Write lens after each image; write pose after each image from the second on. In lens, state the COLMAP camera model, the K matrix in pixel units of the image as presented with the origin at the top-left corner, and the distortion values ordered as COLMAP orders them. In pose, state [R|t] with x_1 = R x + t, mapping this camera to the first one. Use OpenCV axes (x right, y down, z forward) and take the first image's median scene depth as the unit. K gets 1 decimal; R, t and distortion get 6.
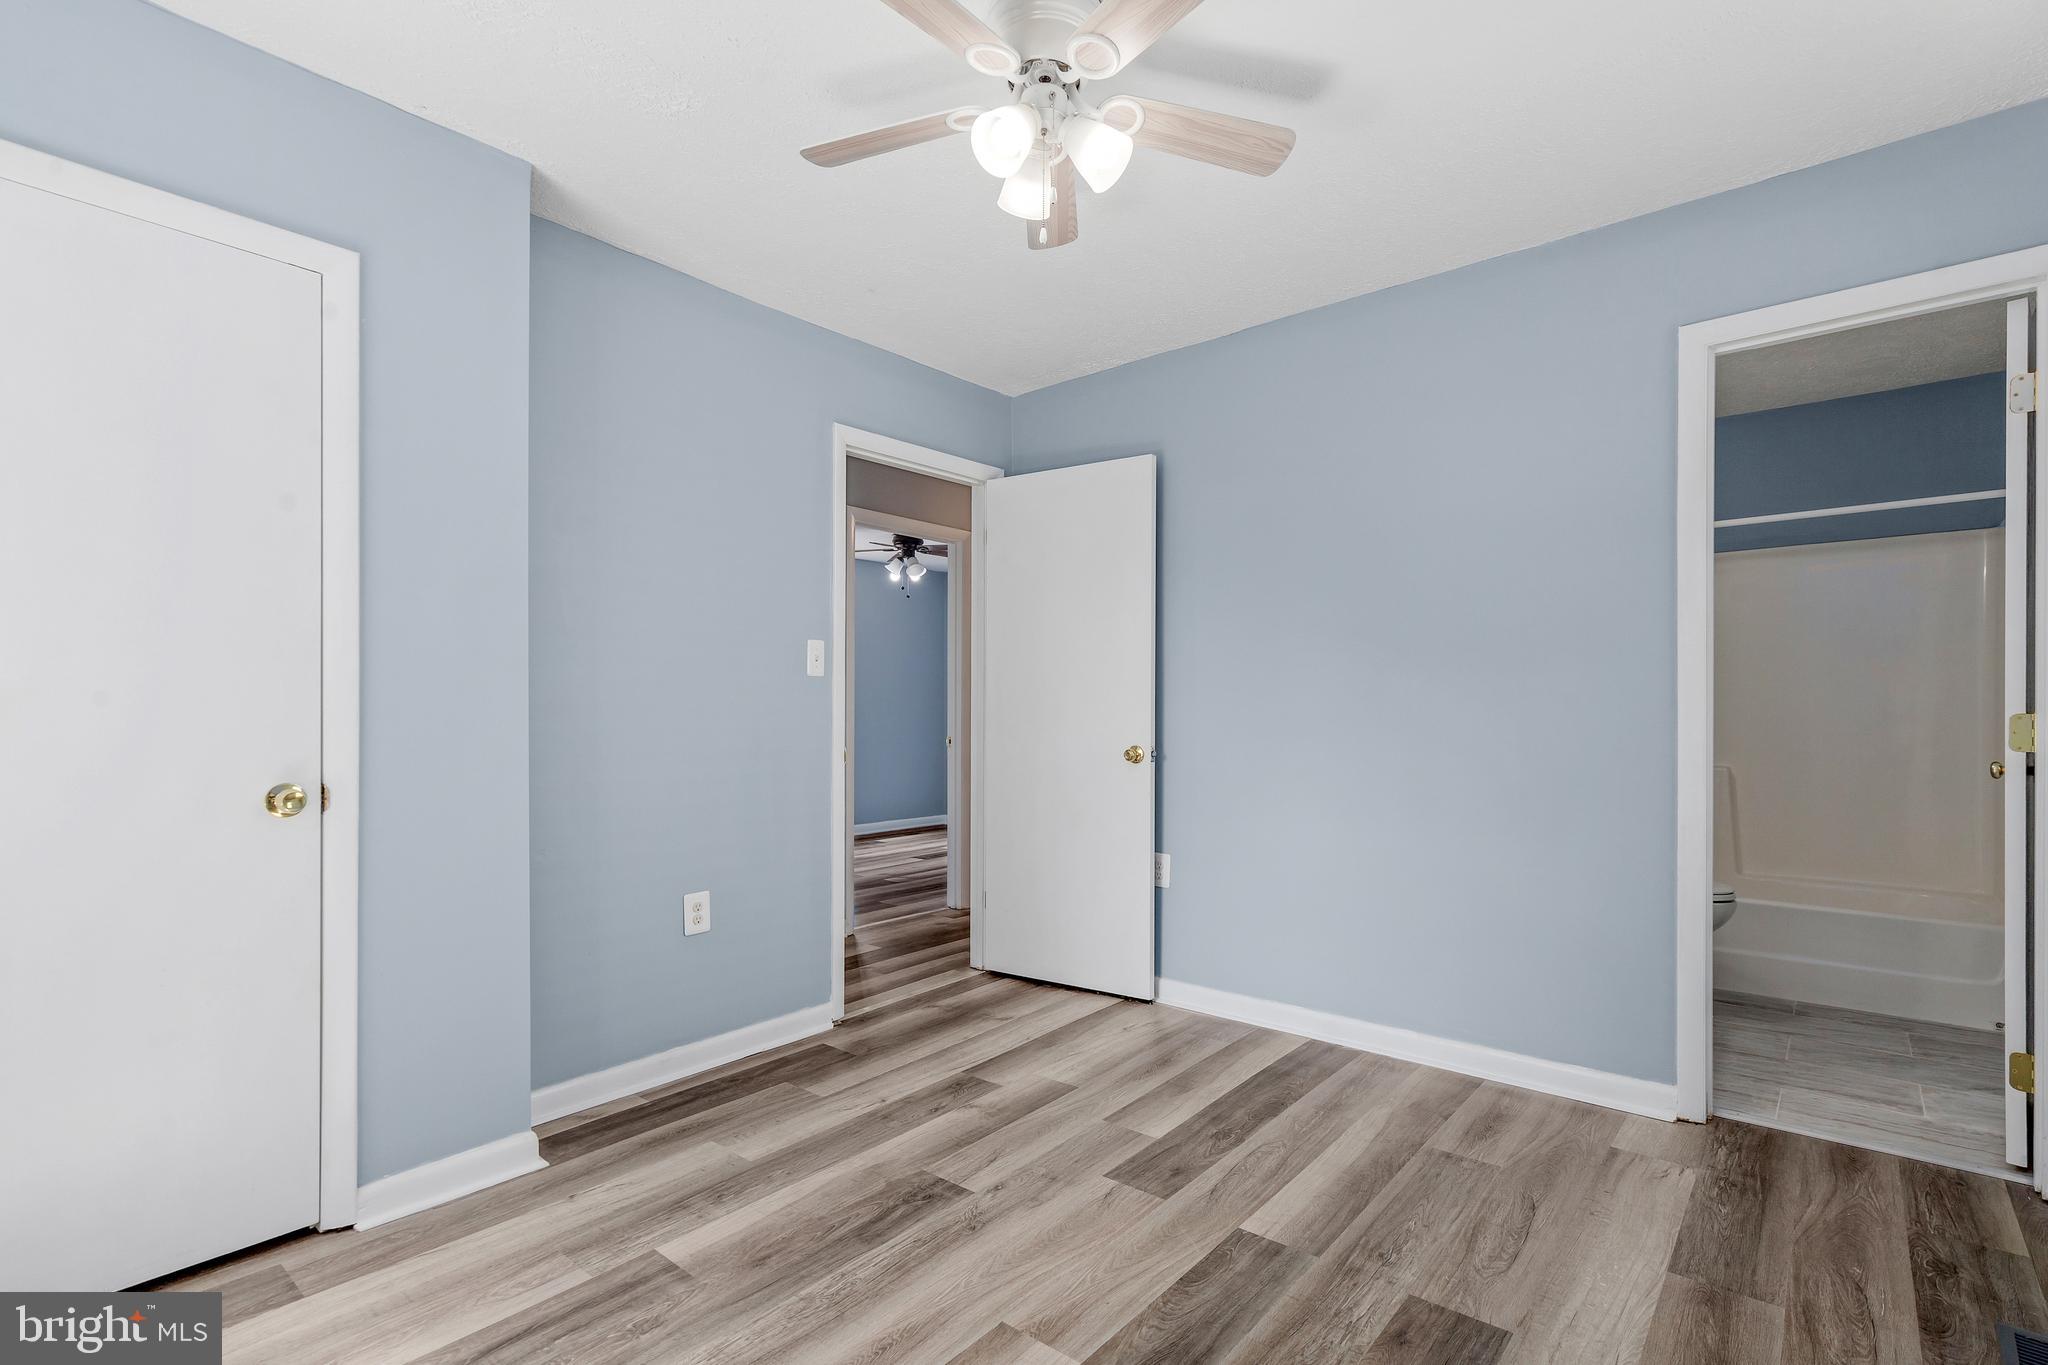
lens RADIAL K [[936.5, 0, 1023.2], [0, 936.5, 687.4], [0, 0, 1]] dist [0.003933, -0.001335]
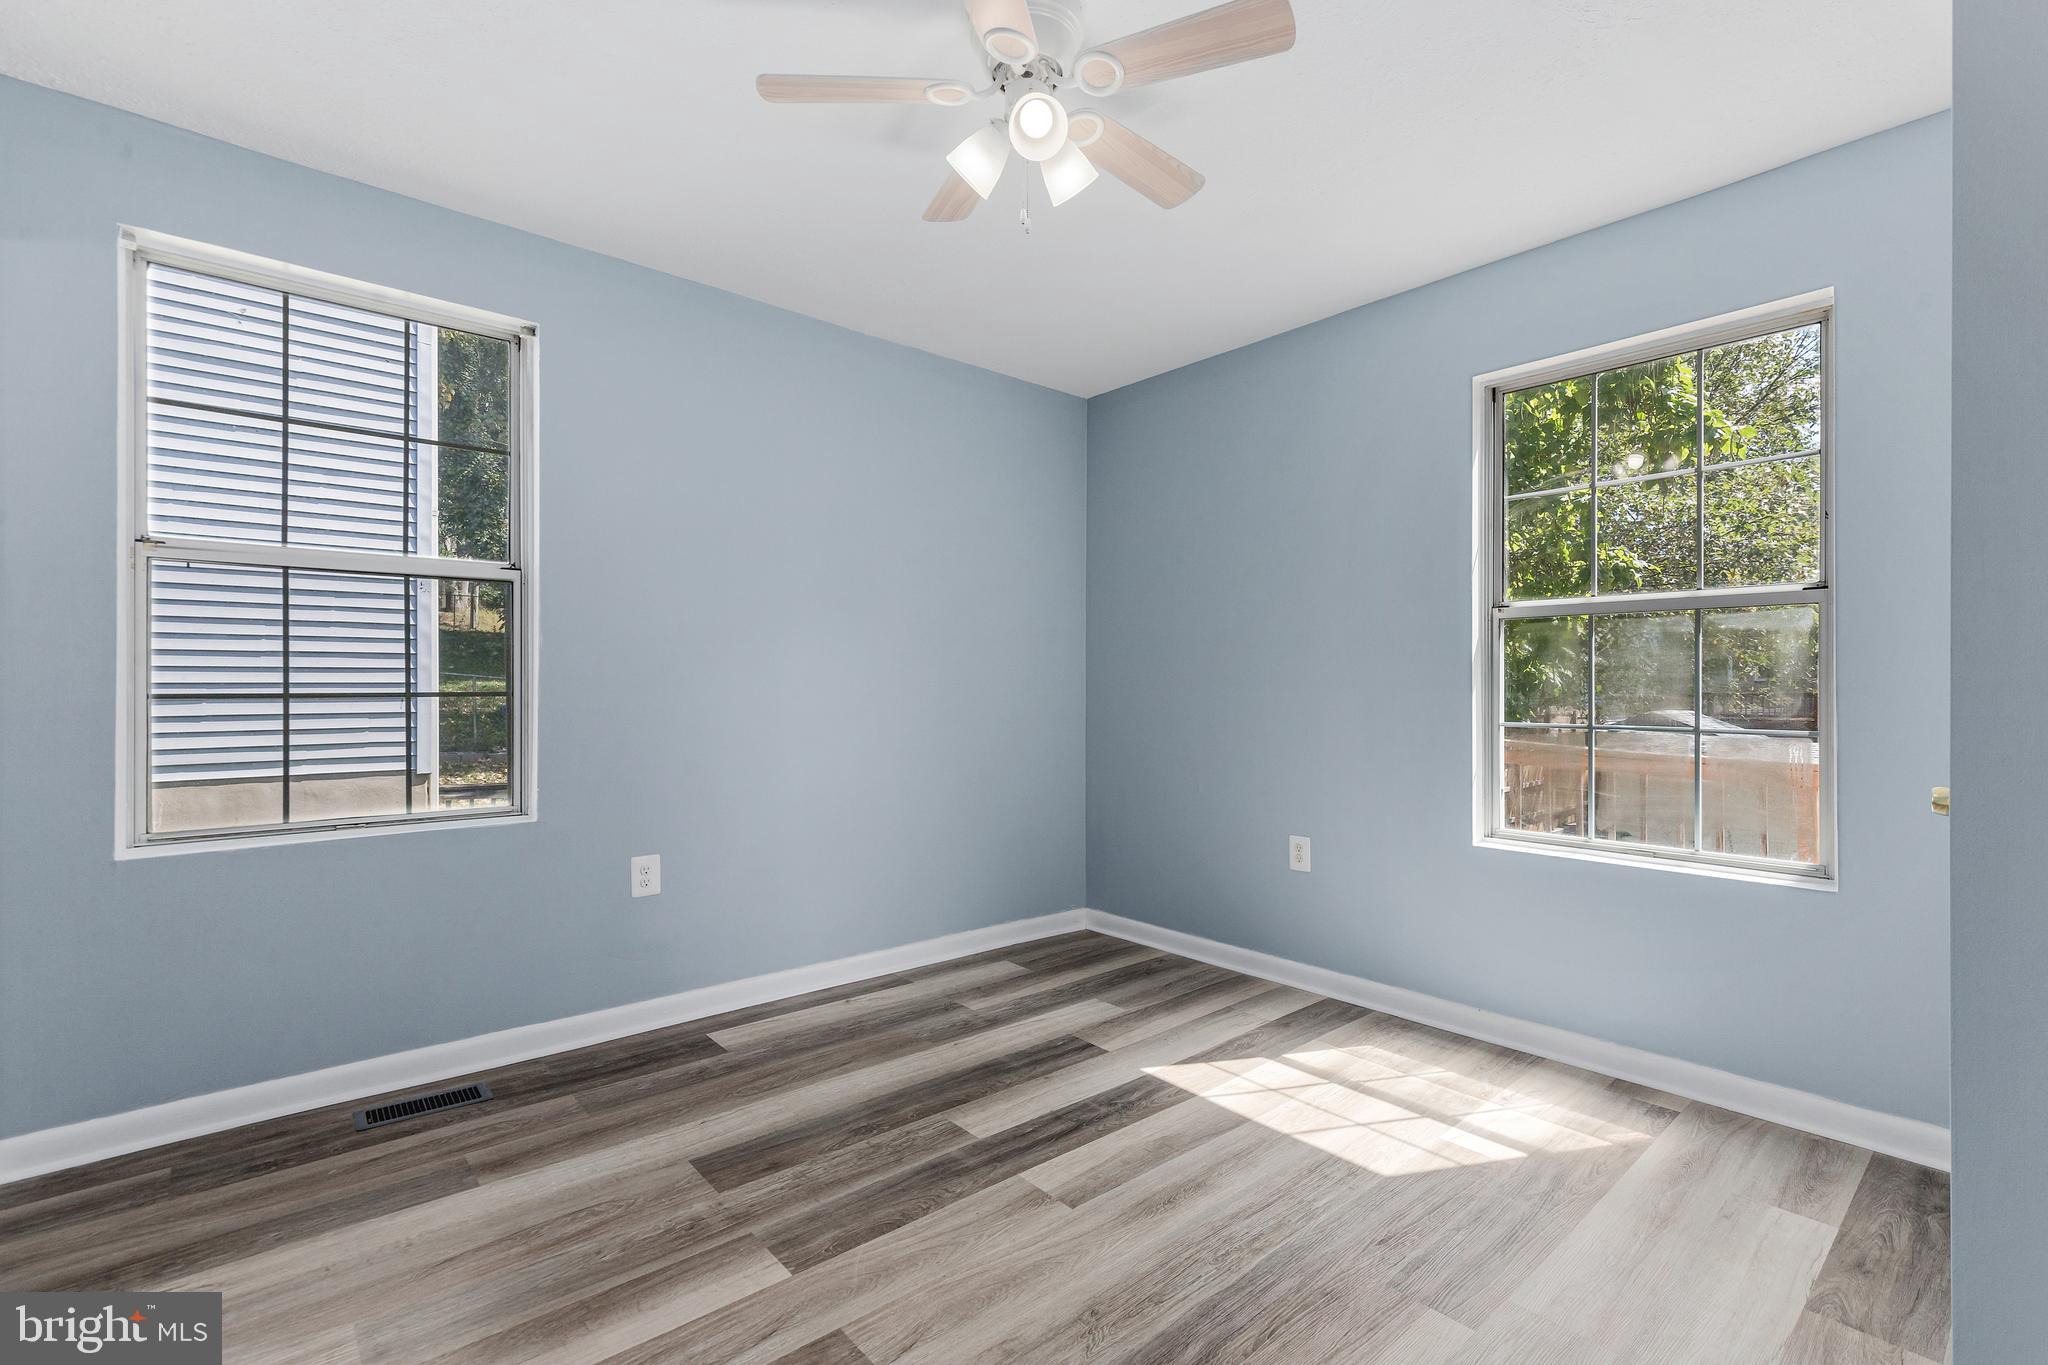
lens RADIAL K [[936.5, 0, 1027.7], [0, 936.5, 692.4], [0, 0, 1]] dist [0.003933, -0.001335]
pose [[-0.988949, 0.002881, 0.148227, -0.132636], [-0.000330, 0.999766, -0.021631, 0.053850], [-0.148254, -0.021441, -0.988717, 2.032241]]
